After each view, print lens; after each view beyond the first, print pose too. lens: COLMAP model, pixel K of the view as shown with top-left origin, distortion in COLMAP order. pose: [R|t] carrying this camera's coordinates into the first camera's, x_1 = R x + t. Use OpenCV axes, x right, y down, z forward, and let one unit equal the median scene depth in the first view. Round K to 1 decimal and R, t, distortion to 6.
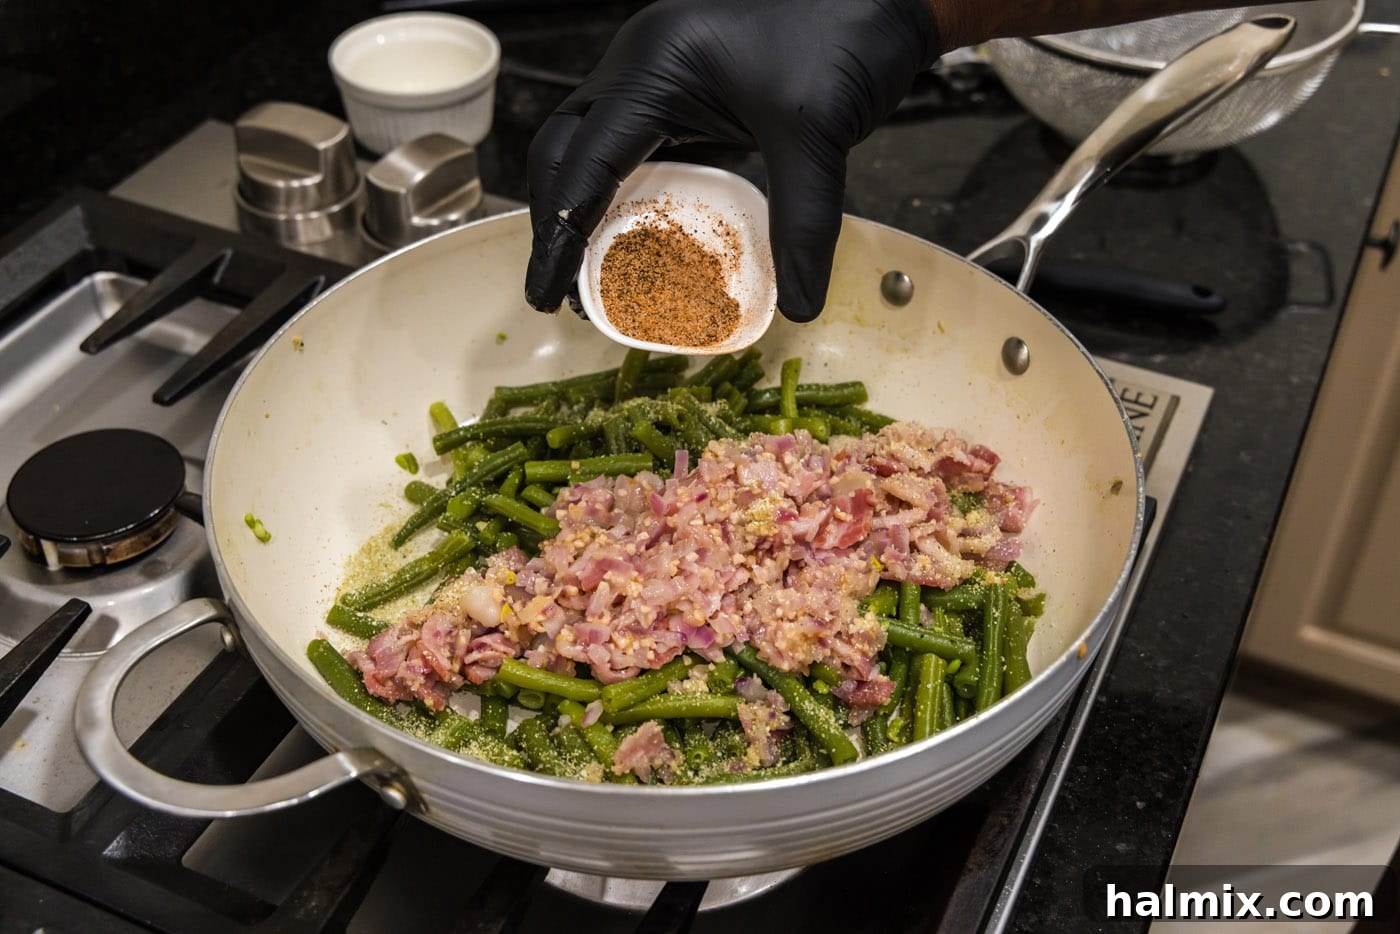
lens RADIAL K [[1816.2, 0, 700.0], [0, 1816.2, 467.0], [0, 0, 1]] dist [0.011574, 0.018515]
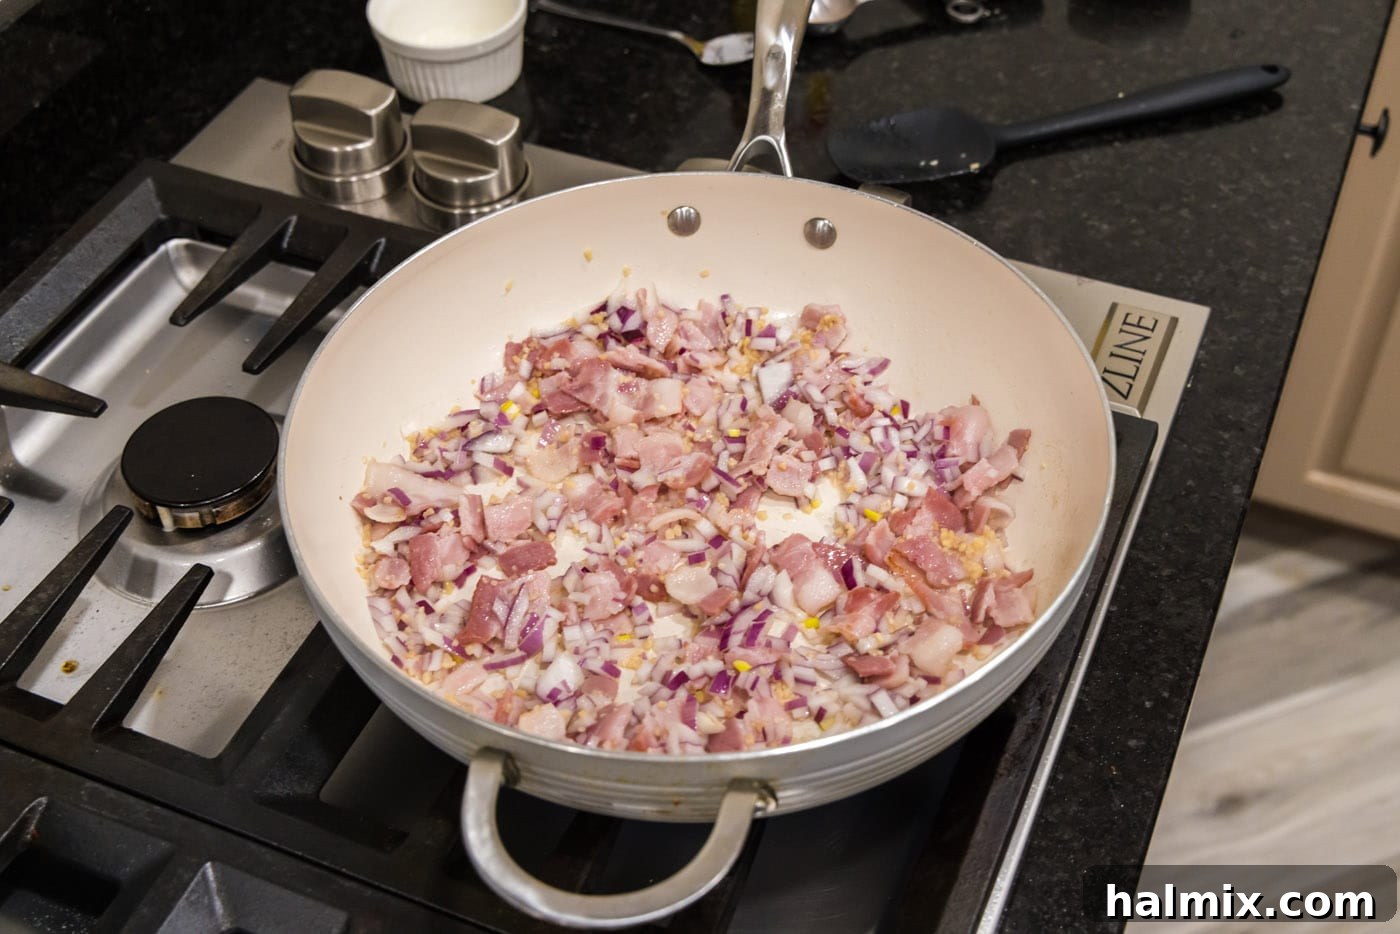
lens RADIAL K [[1838.2, 0, 700.0], [0, 1838.2, 467.0], [0, 0, 1]] dist [0.017270, 0.048155]
pose [[0.998927, -0.045826, -0.006757, -0.021015], [0.046259, 0.994495, 0.094021, -0.073857], [0.002411, -0.094233, 0.995547, -0.118479]]
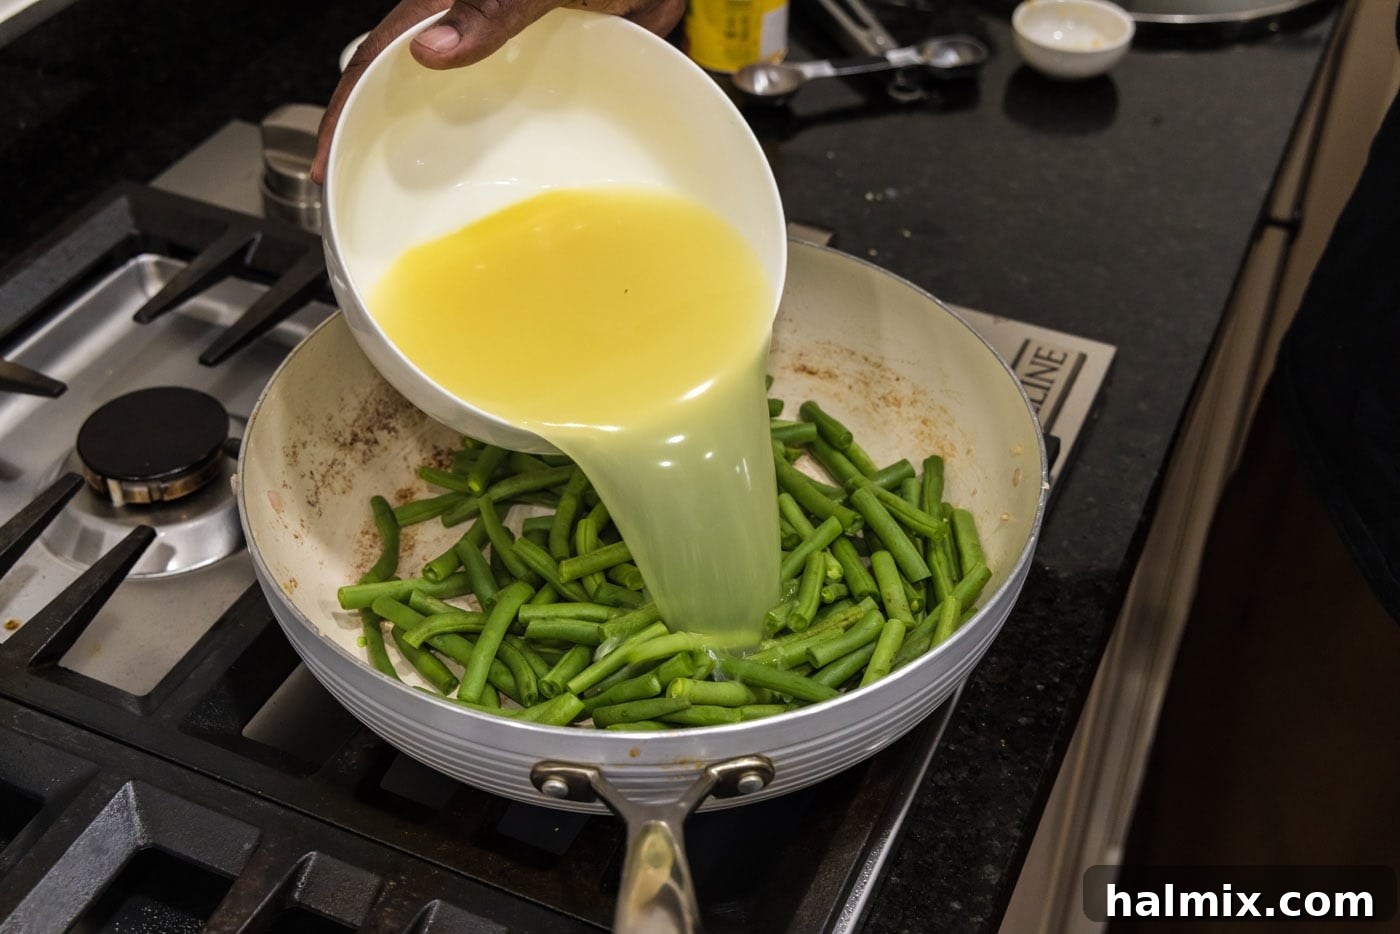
lens RADIAL K [[1838.2, 0, 700.0], [0, 1838.2, 467.0], [0, 0, 1]] dist [0.017270, 0.048155]
pose [[0.999938, -0.007992, 0.007764, 0.009276], [0.008005, 0.999967, -0.001647, 0.036544], [-0.007751, 0.001709, 0.999969, -0.185399]]
